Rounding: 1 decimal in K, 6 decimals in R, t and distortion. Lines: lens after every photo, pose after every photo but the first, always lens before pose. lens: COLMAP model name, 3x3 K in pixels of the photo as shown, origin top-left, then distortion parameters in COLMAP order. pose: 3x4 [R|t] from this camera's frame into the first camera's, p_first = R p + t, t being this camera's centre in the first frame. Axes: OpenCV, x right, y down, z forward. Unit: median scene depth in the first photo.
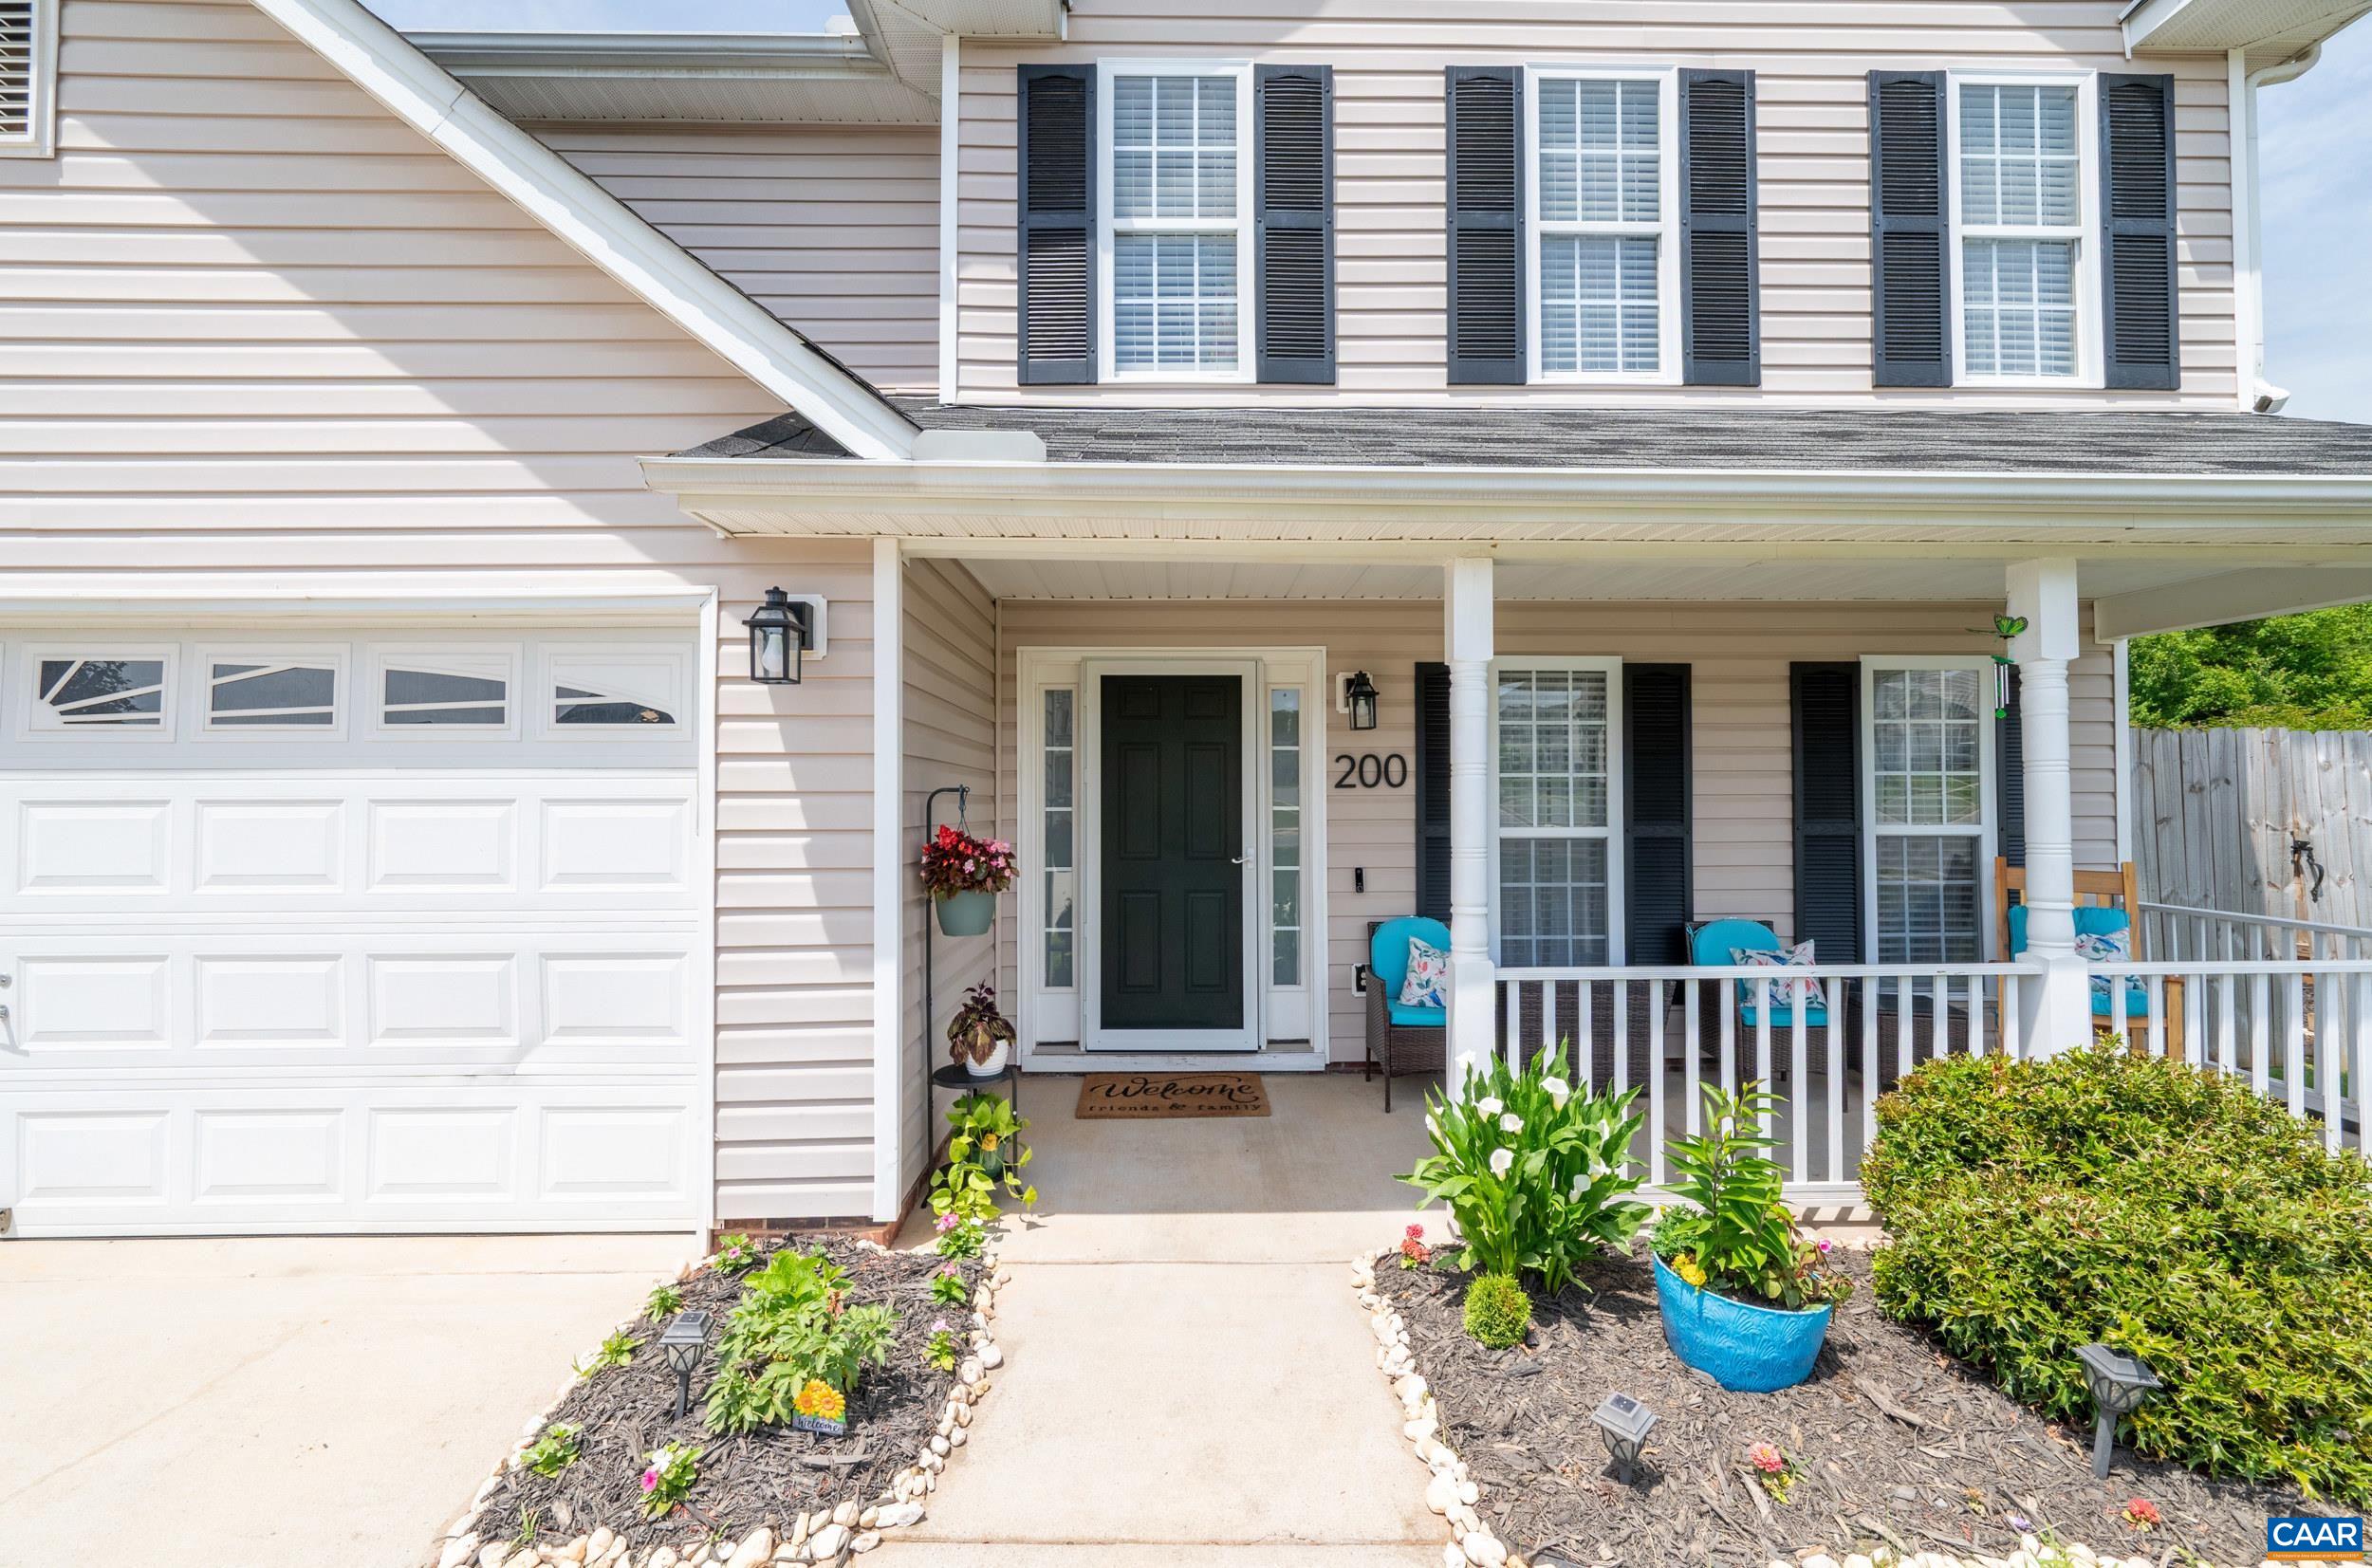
lens RADIAL K [[948.9, 0, 1191.5], [0, 948.9, 777.5], [0, 0, 1]] dist [0.000580, -0.000739]
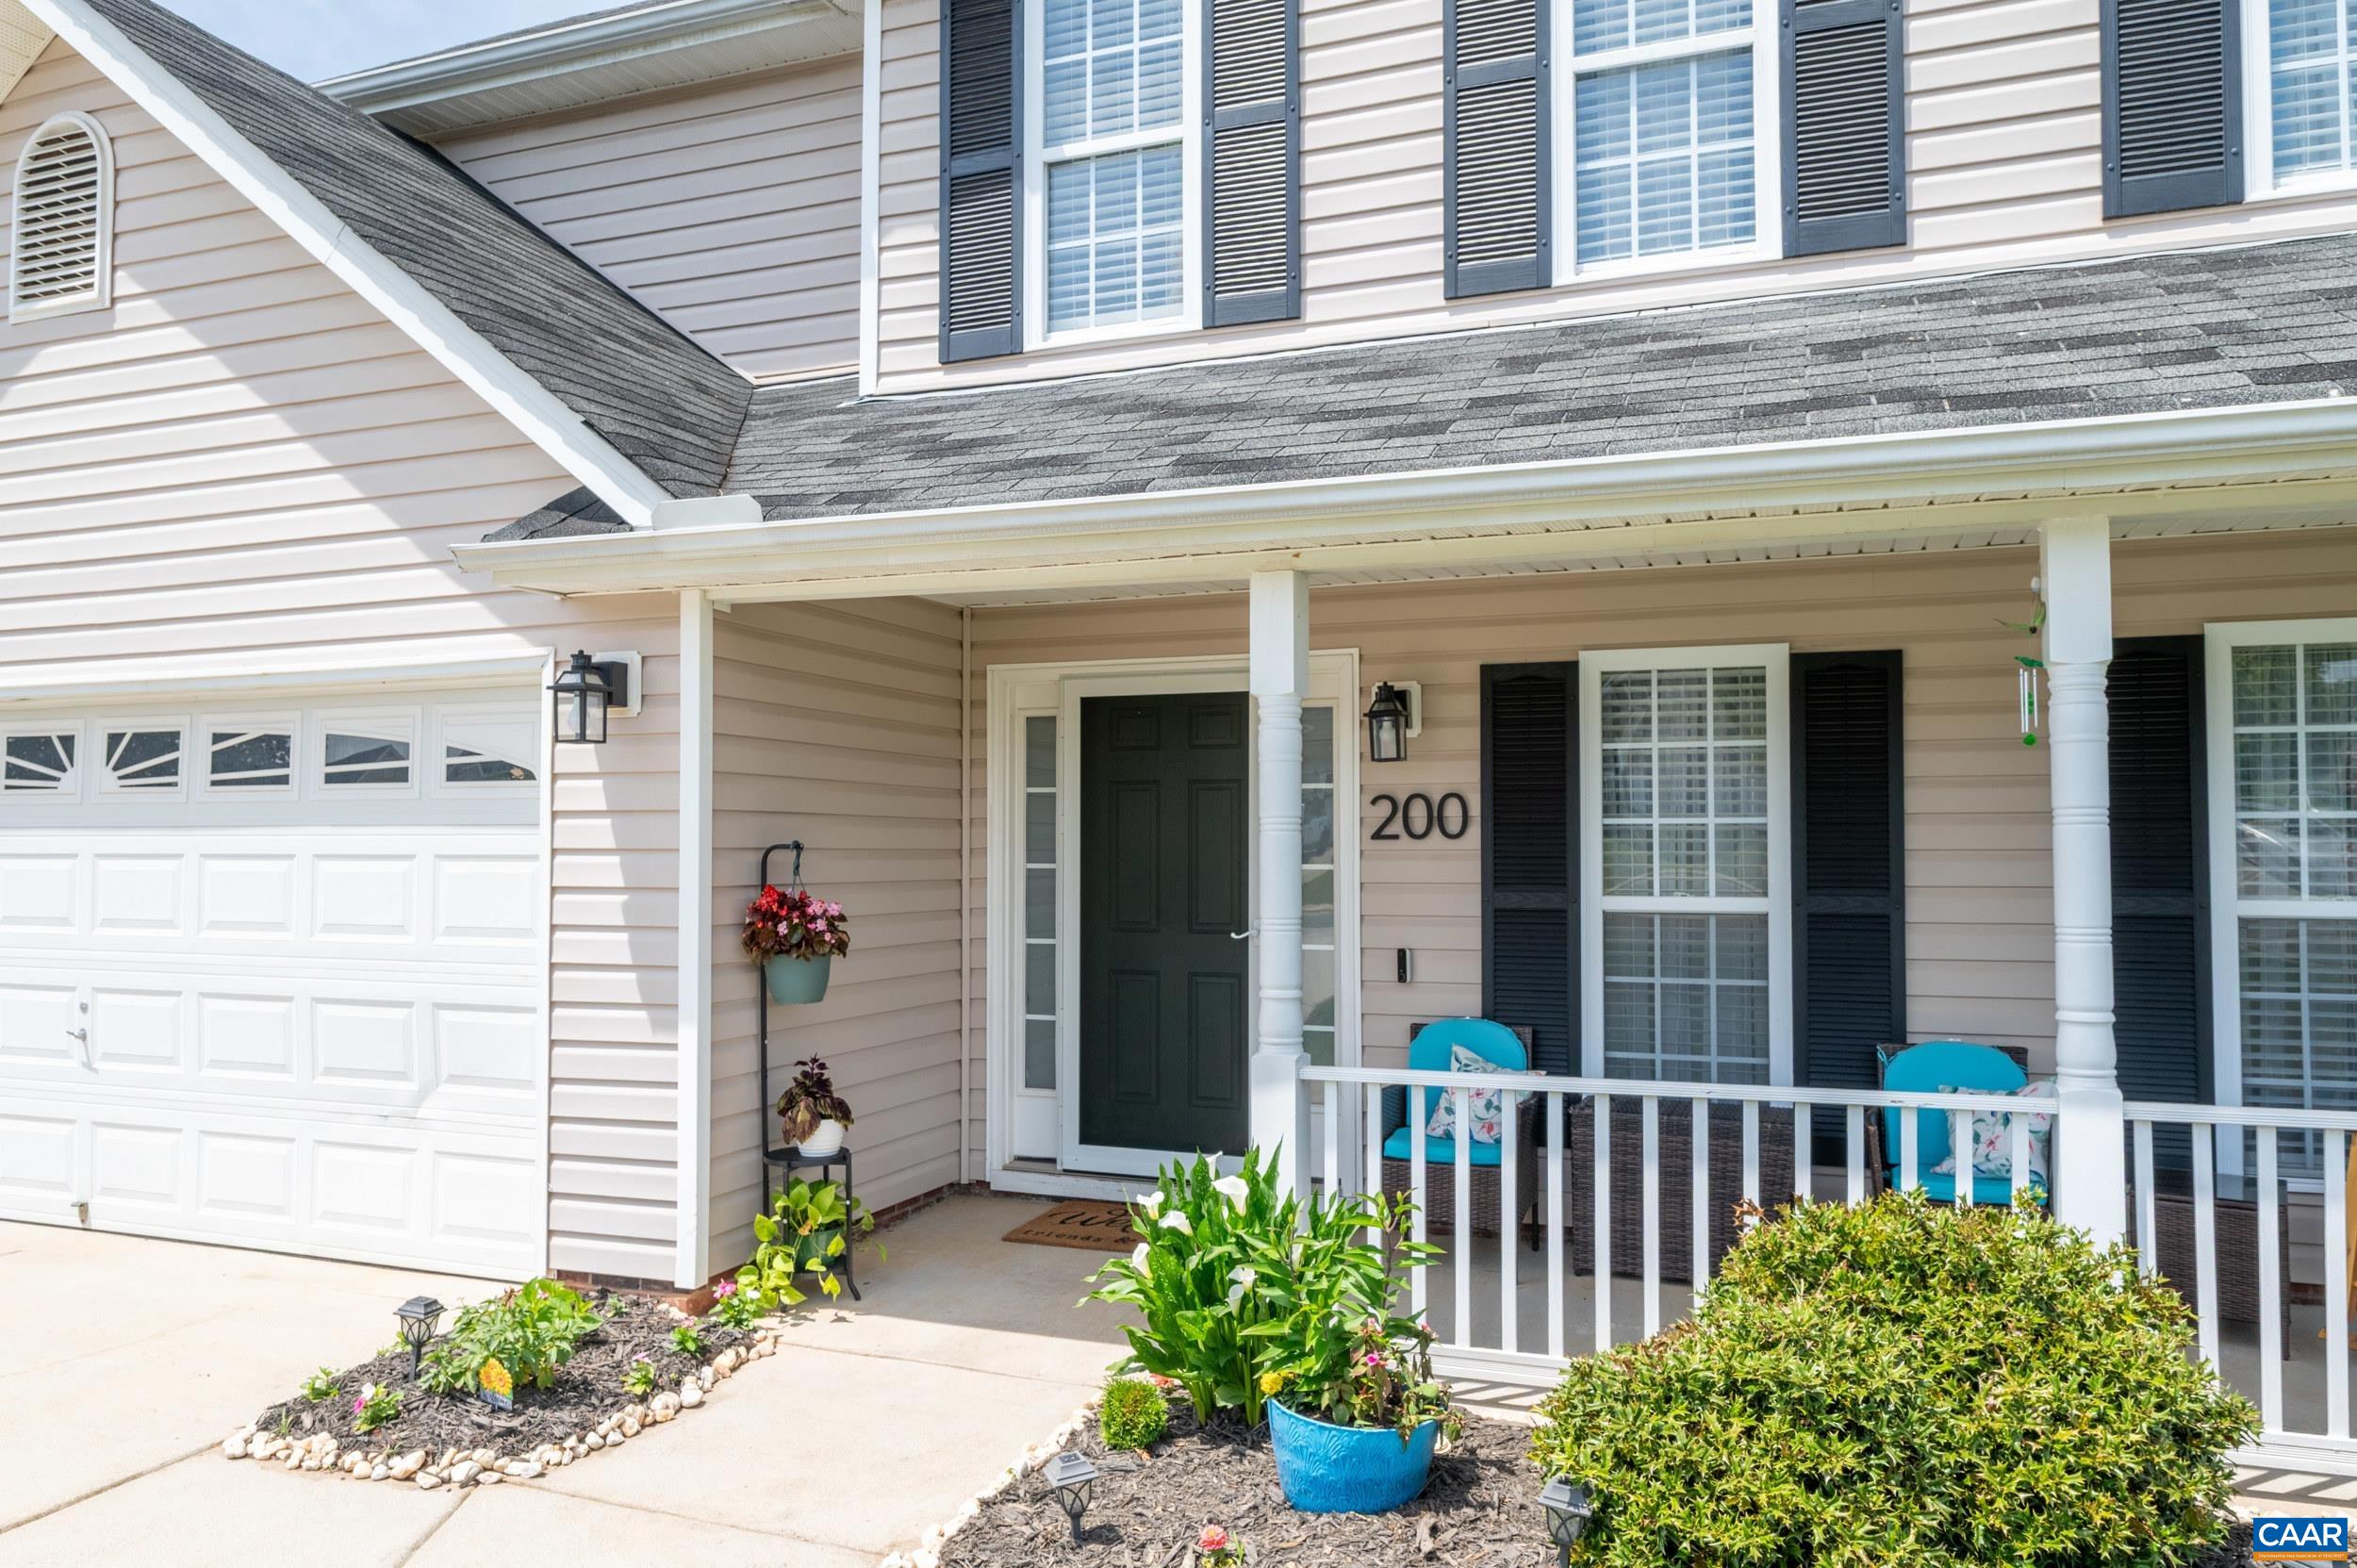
lens RADIAL K [[1642.7, 0, 1178.4], [0, 1642.7, 783.8], [0, 0, 1]] dist [0.000126, -0.004194]
pose [[0.926275, -0.012196, -0.376650, 0.559626], [0.007642, 0.999879, -0.013582, -0.018242], [0.376770, 0.009702, 0.926256, -0.270639]]
